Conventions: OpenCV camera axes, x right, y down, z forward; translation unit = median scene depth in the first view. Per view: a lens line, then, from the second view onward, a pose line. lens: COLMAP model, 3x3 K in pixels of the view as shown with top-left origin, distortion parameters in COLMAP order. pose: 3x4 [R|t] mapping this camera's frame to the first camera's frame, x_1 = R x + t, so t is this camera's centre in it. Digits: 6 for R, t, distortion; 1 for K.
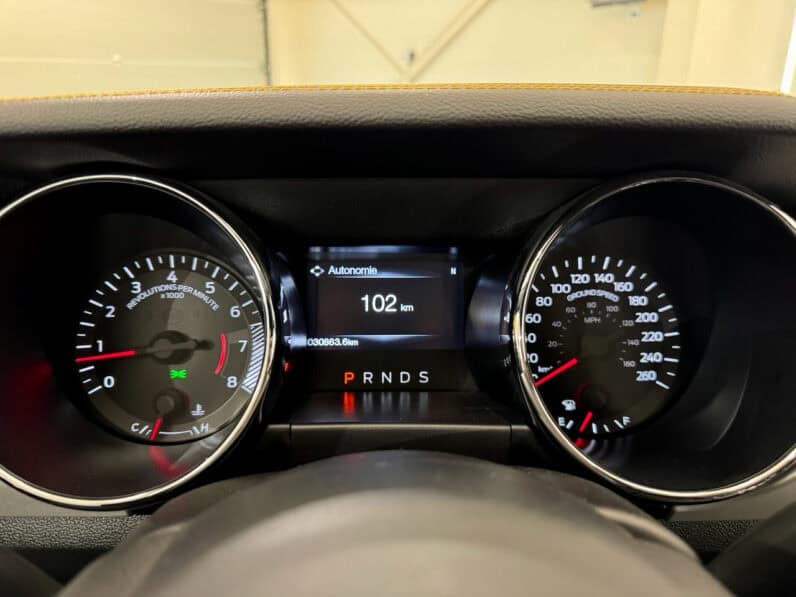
lens RADIAL K [[562.5, 0, 401.1], [0, 562.5, 307.3], [0, 0, 1]] dist [0.038662, -0.037338]
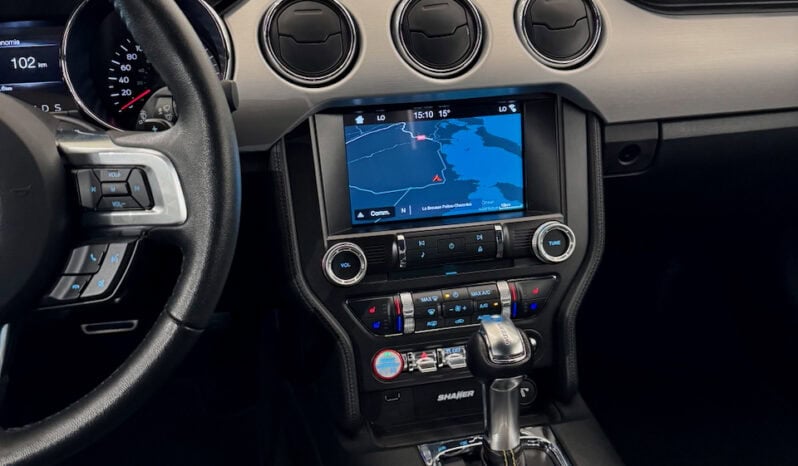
lens RADIAL K [[741.7, 0, 401.9], [0, 741.7, 235.0], [0, 0, 1]] dist [0.048486, 0.000000]
pose [[0.988346, -0.083020, 0.127595, 0.727043], [0.069164, 0.991584, 0.109442, 0.325483], [-0.135607, -0.099341, 0.985770, -1.334265]]
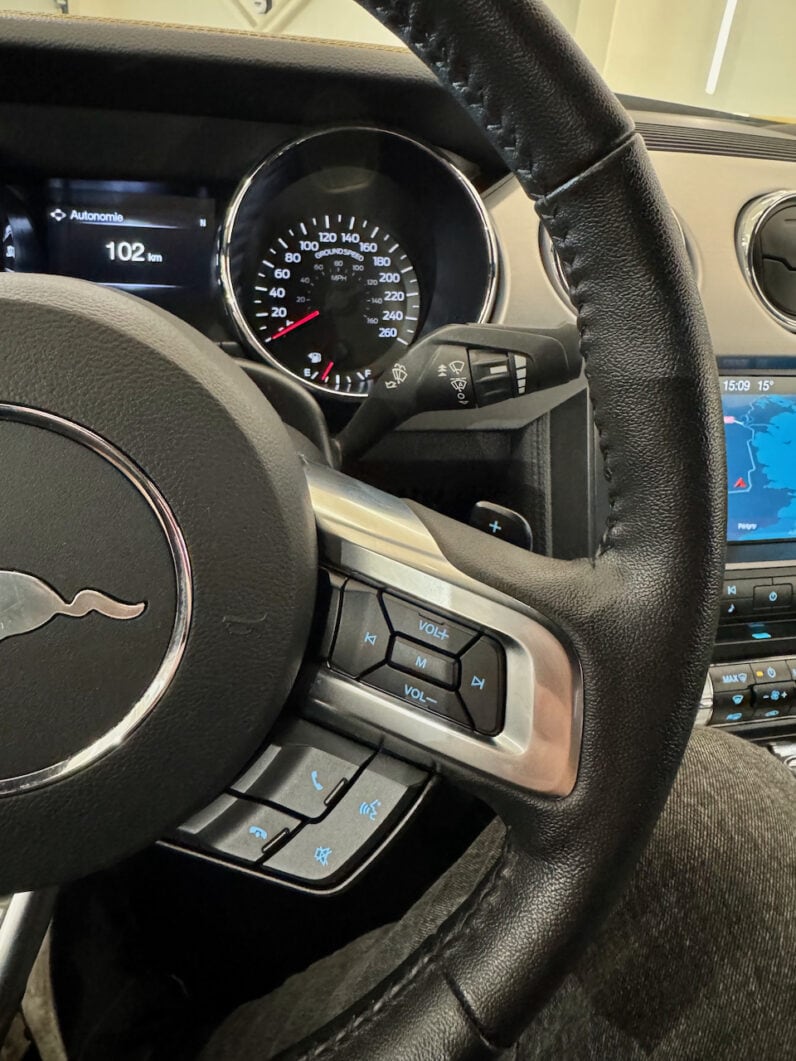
lens RADIAL K [[749.8, 0, 394.0], [0, 749.8, 451.6], [0, 0, 1]] dist [0.038662, -0.037338]
pose [[0.987329, -0.000515, 0.158688, 0.225035], [-0.018008, 0.993172, 0.115261, 0.187928], [-0.157663, -0.116658, 0.980578, -0.448076]]
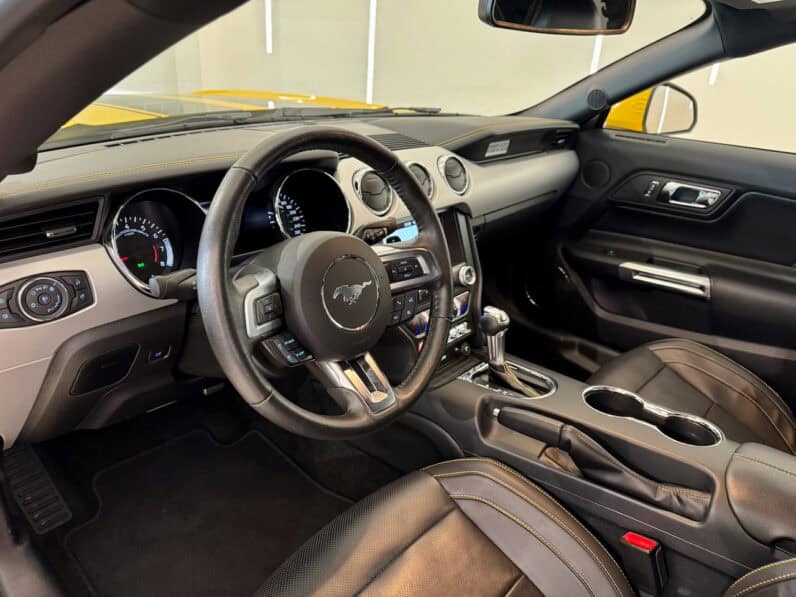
lens RADIAL K [[562.5, 0, 390.0], [0, 562.5, 305.8], [0, 0, 1]] dist [0.038662, -0.037338]
pose [[0.729958, -0.267727, 0.628875, -1.197310], [0.197610, 0.963464, 0.180795, 0.057741], [-0.654302, -0.007701, 0.756194, -1.581164]]
